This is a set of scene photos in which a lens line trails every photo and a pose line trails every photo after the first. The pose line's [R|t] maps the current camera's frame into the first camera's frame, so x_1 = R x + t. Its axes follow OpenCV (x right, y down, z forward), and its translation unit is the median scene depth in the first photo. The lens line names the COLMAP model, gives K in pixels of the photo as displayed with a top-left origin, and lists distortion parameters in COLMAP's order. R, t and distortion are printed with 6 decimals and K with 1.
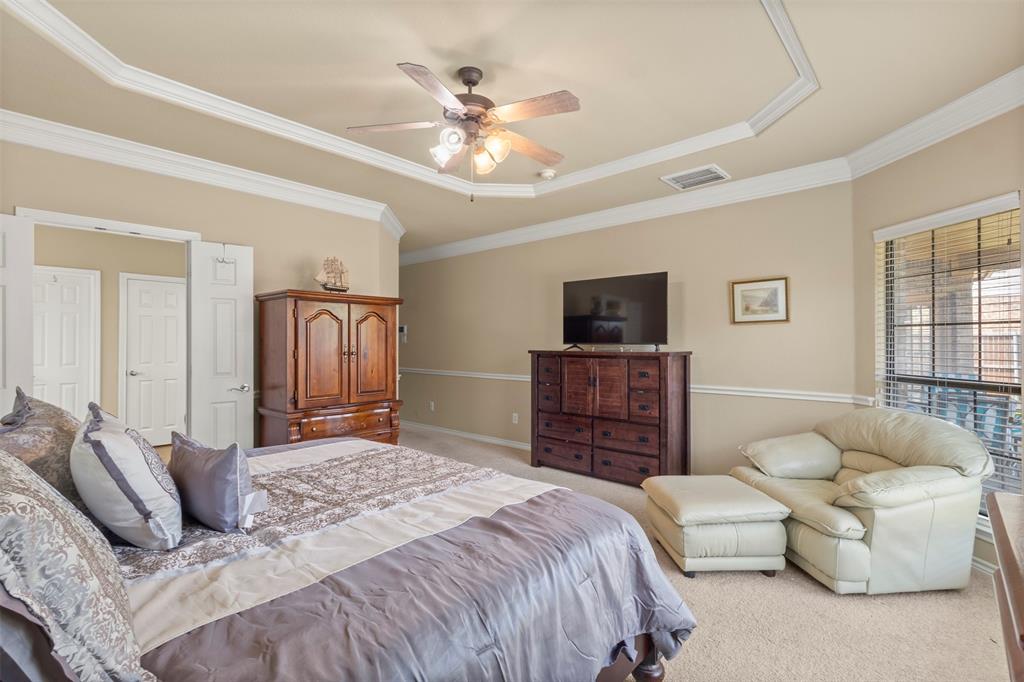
lens RADIAL K [[471.3, 0, 510.8], [0, 471.3, 339.9], [0, 0, 1]] dist [-0.004661, -0.000530]
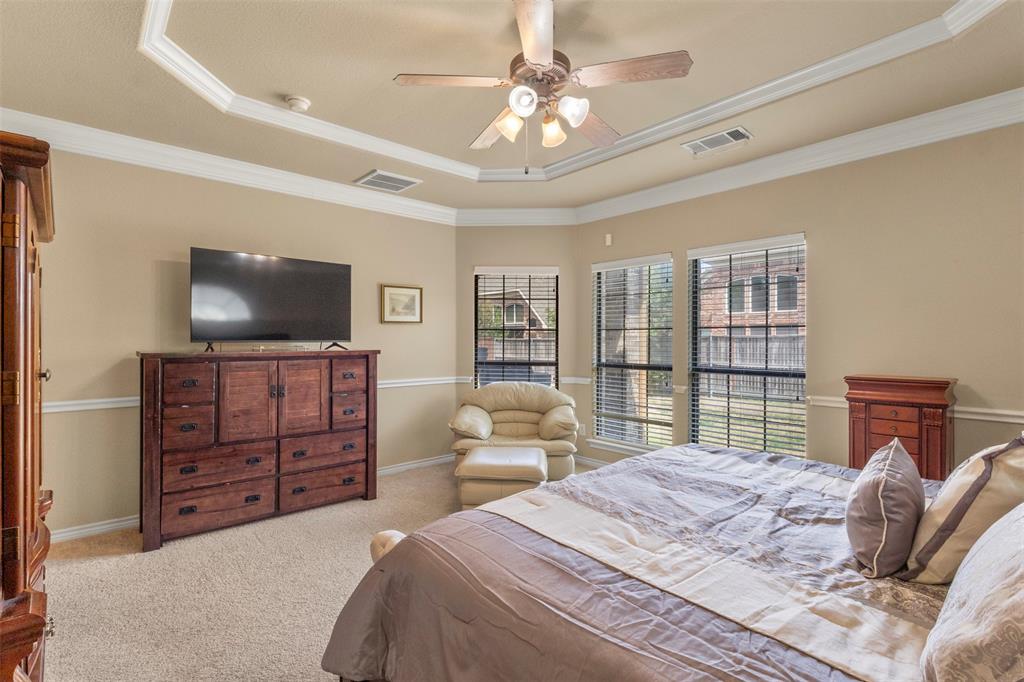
lens RADIAL K [[471.3, 0, 509.9], [0, 471.3, 339.7], [0, 0, 1]] dist [-0.004661, -0.000530]
pose [[0.101082, 0.000572, 0.994878, -0.594398], [-0.010592, 0.999944, 0.000501, 0.001591], [-0.994822, -0.010589, 0.101082, 0.603649]]
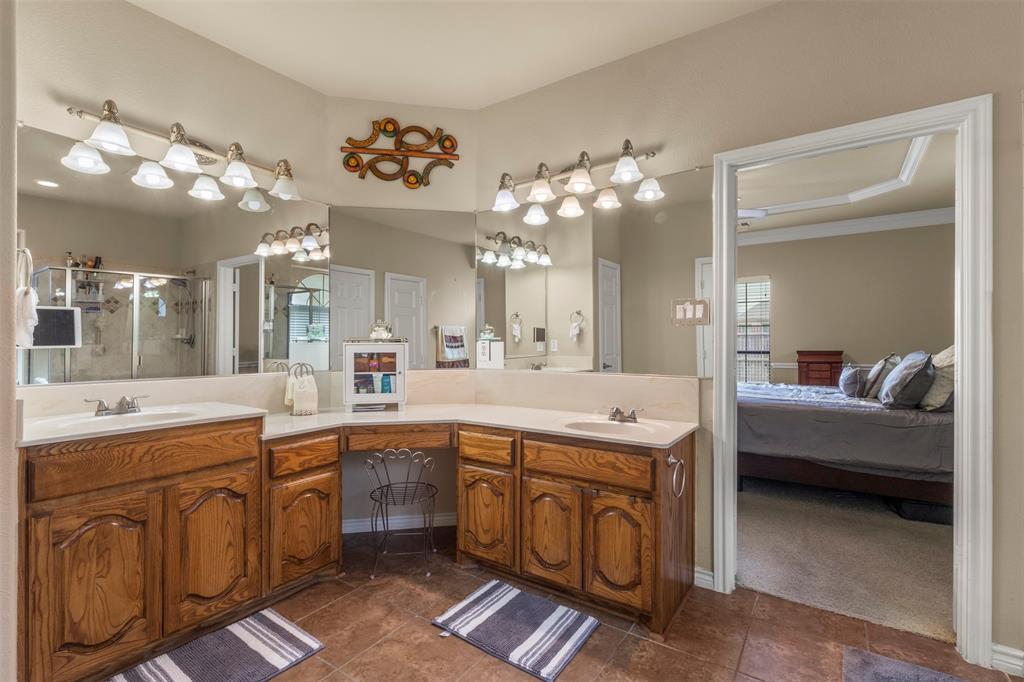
lens RADIAL K [[471.3, 0, 509.5], [0, 471.3, 339.7], [0, 0, 1]] dist [-0.004661, -0.000530]
pose [[-0.132137, -0.001172, 0.991231, -1.137471], [-0.002937, 0.999995, 0.000791, 0.021050], [-0.991227, -0.002807, -0.132139, 1.225979]]
